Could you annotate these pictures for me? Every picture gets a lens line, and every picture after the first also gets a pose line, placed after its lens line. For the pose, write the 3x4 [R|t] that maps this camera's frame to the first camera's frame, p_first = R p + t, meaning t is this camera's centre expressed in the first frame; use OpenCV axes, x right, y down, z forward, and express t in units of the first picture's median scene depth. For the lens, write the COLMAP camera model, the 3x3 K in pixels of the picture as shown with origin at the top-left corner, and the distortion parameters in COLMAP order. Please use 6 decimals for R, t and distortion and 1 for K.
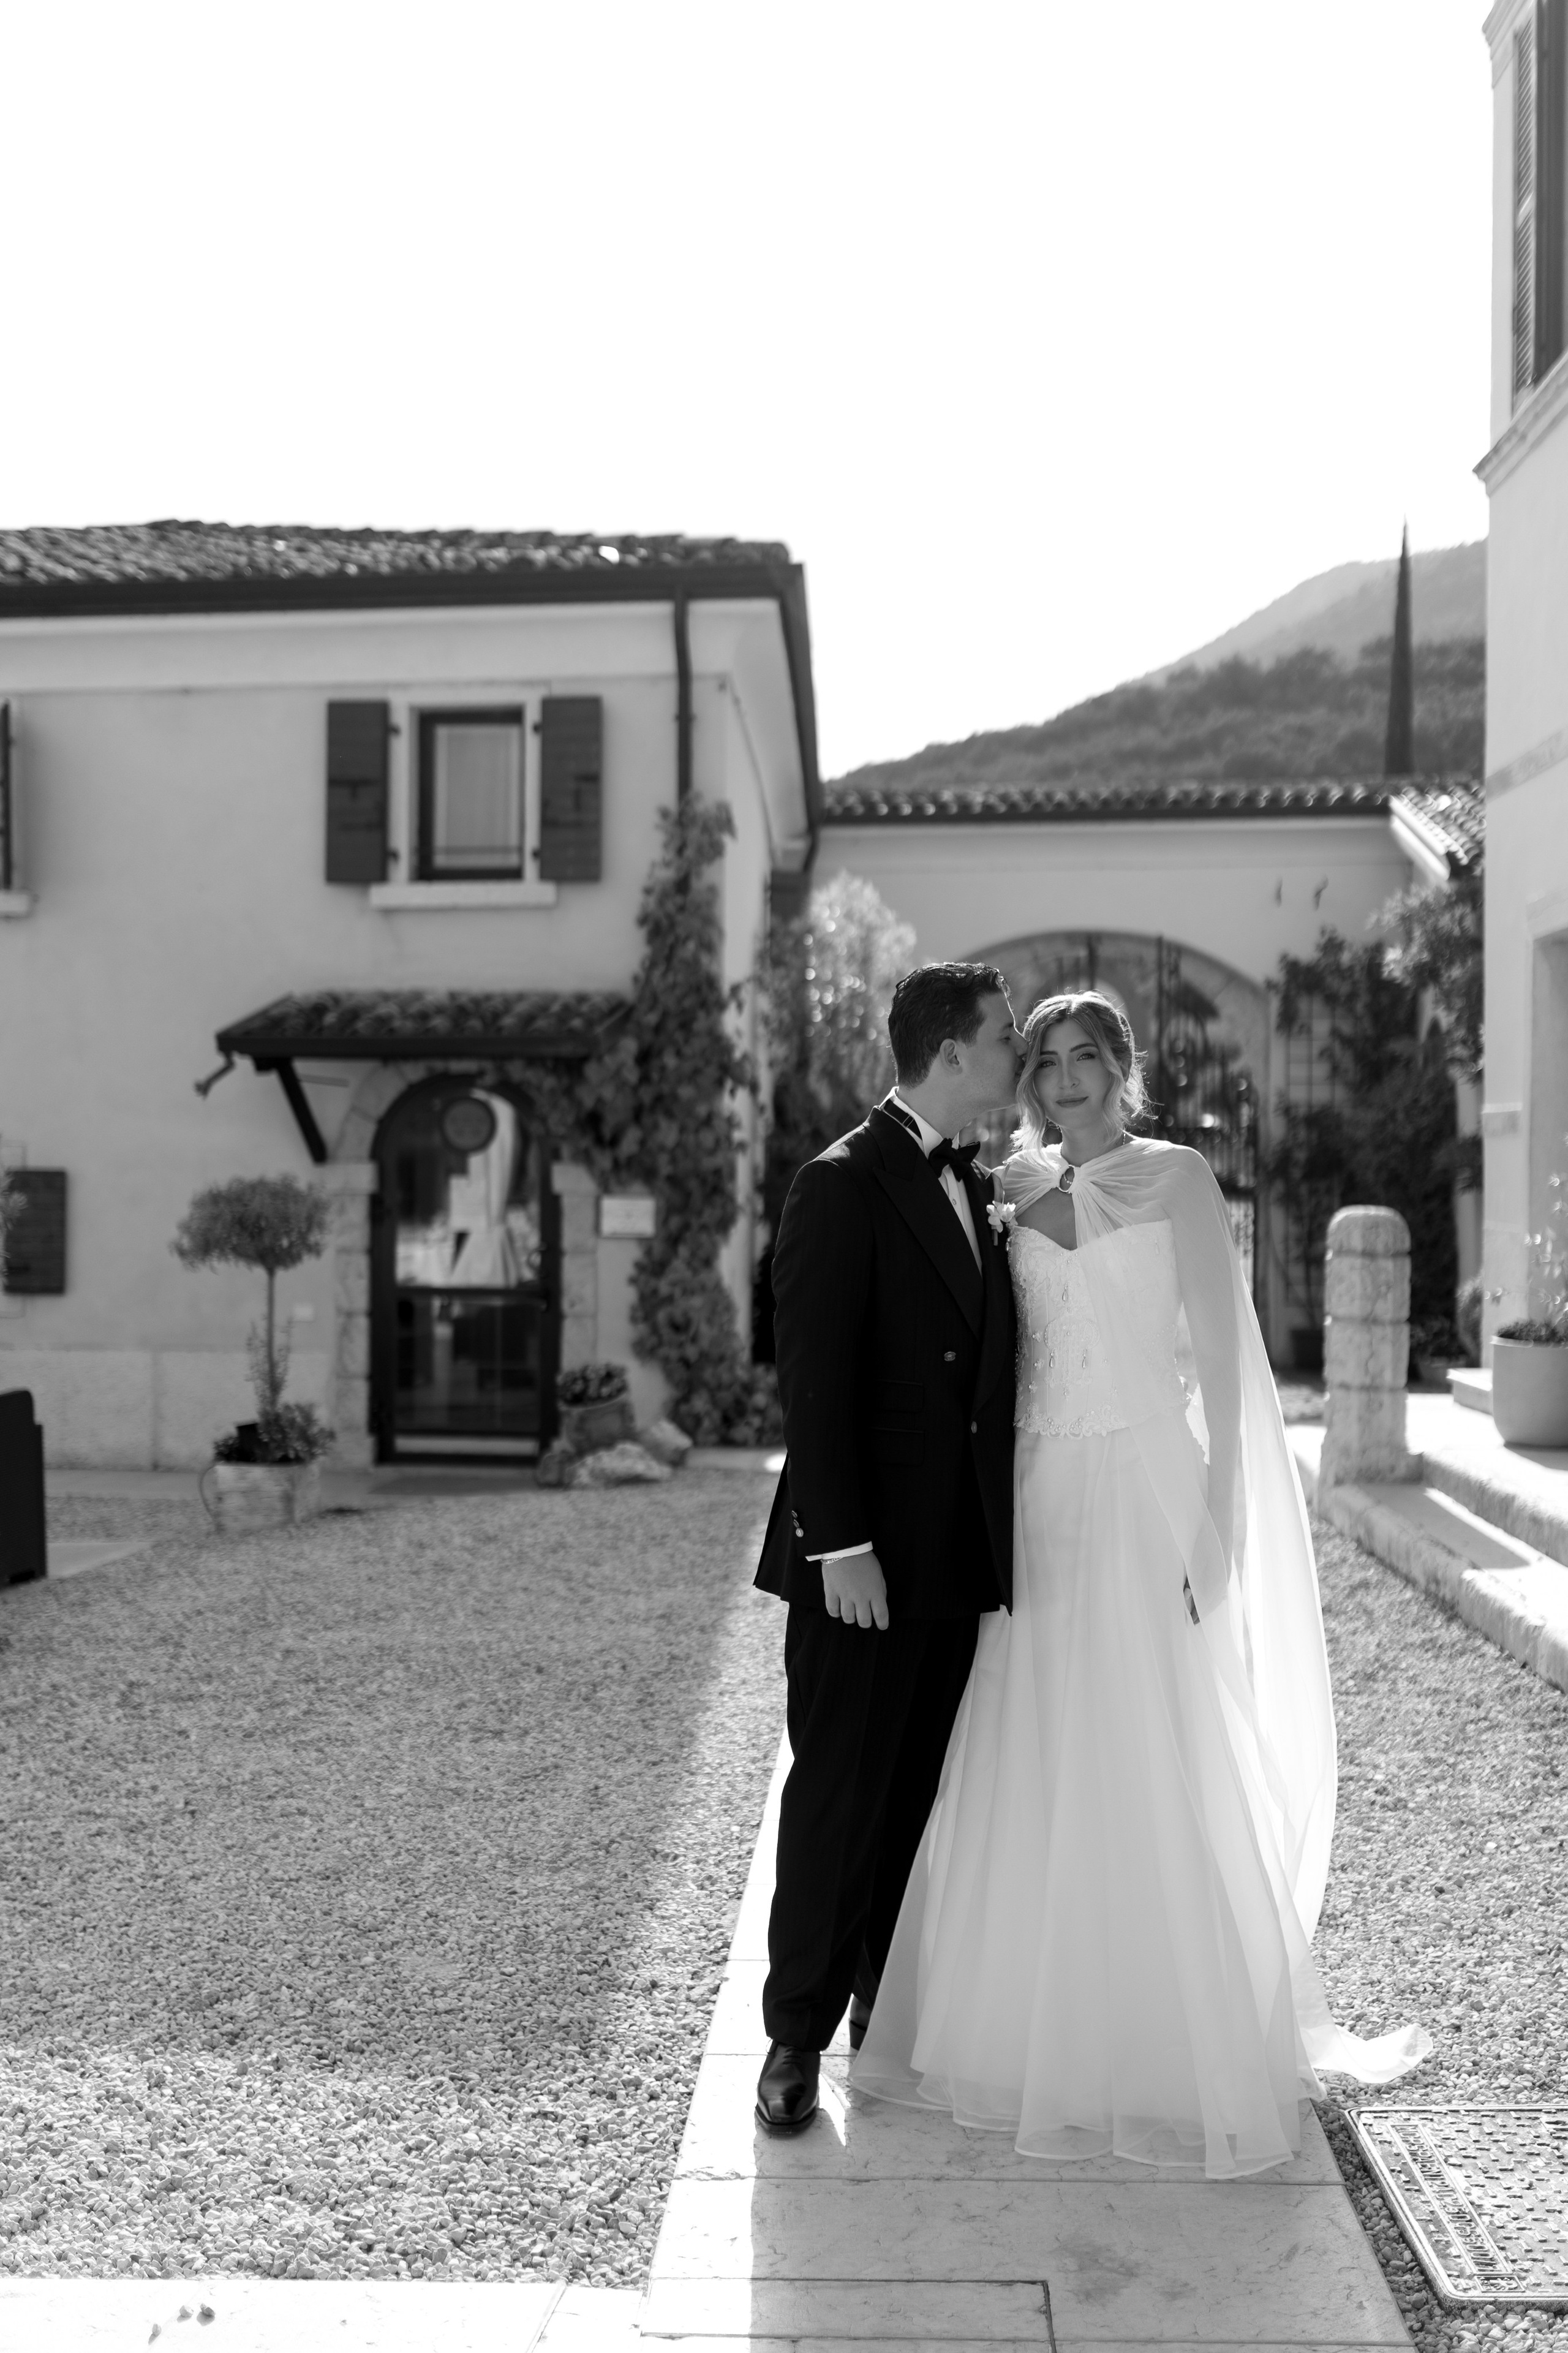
lens RADIAL K [[2922.5, 0, 780.9], [0, 2922.5, 1085.2], [0, 0, 1]] dist [0.000120, 0.006249]
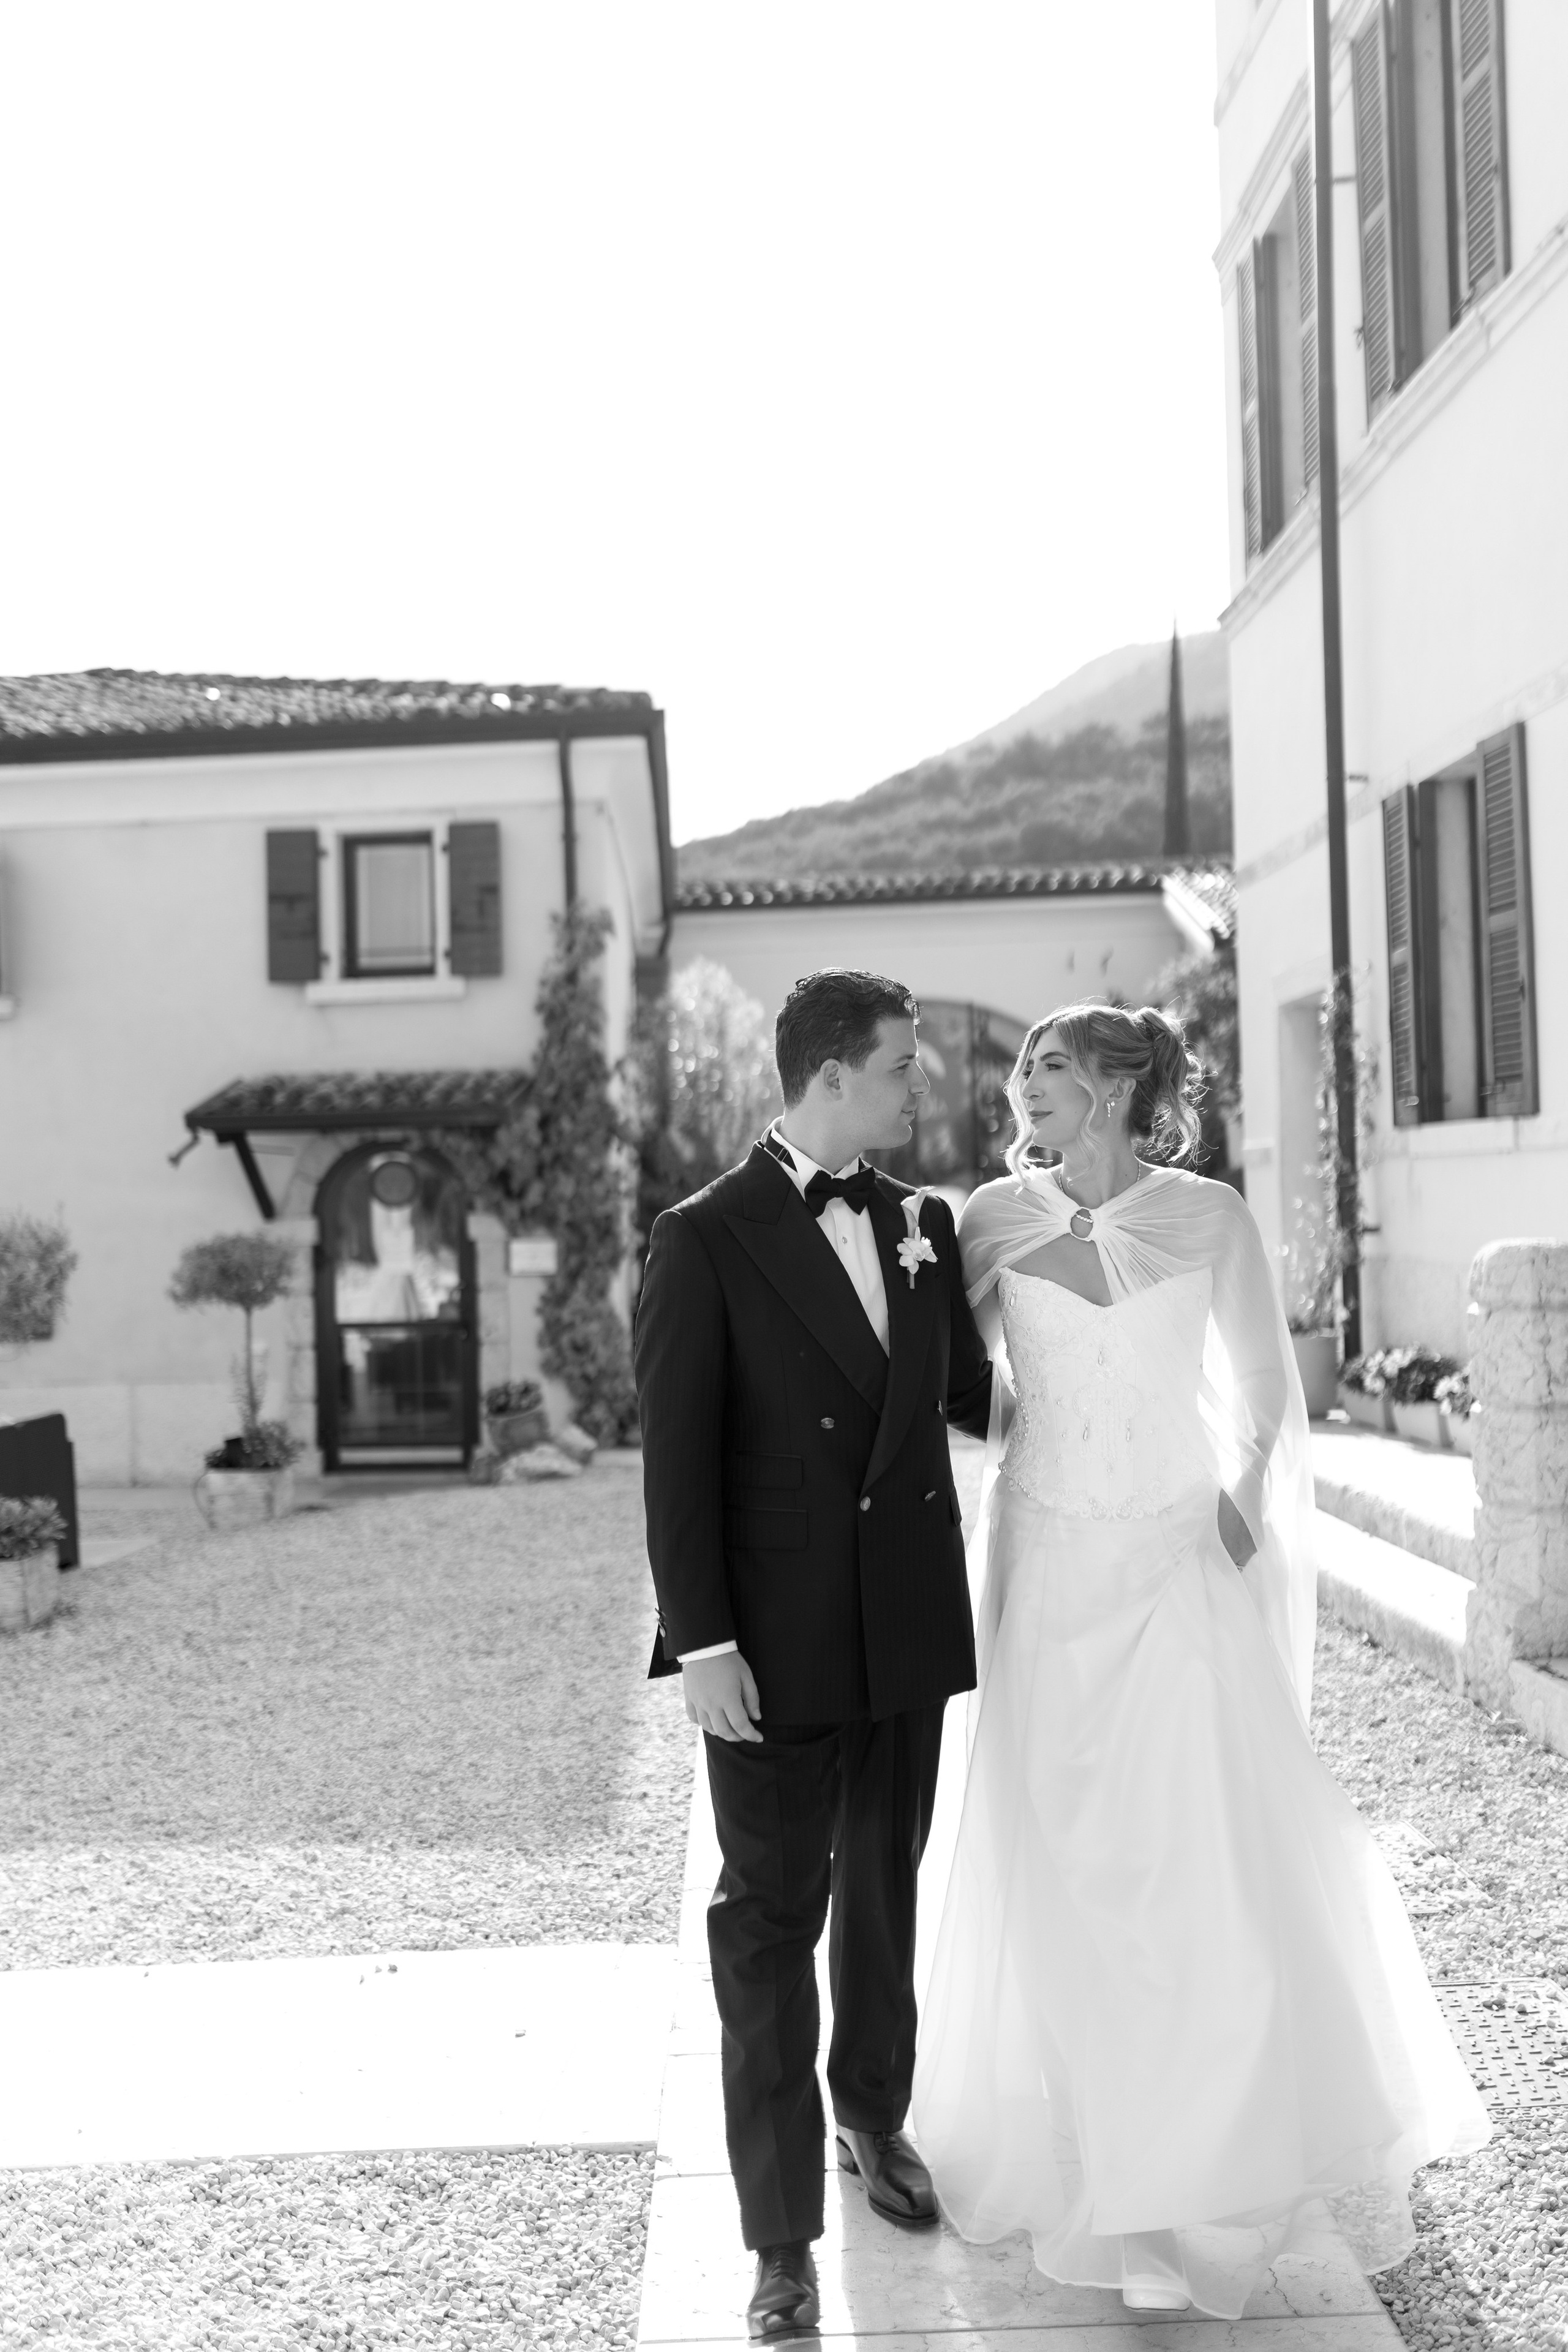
lens RADIAL K [[2921.5, 0, 780.9], [0, 2921.5, 1084.8], [0, 0, 1]] dist [0.000120, 0.006249]
pose [[0.997417, -0.028120, 0.066092, -0.029002], [0.029134, 0.999471, -0.014426, -0.005067], [-0.065651, 0.016314, 0.997709, -0.193166]]
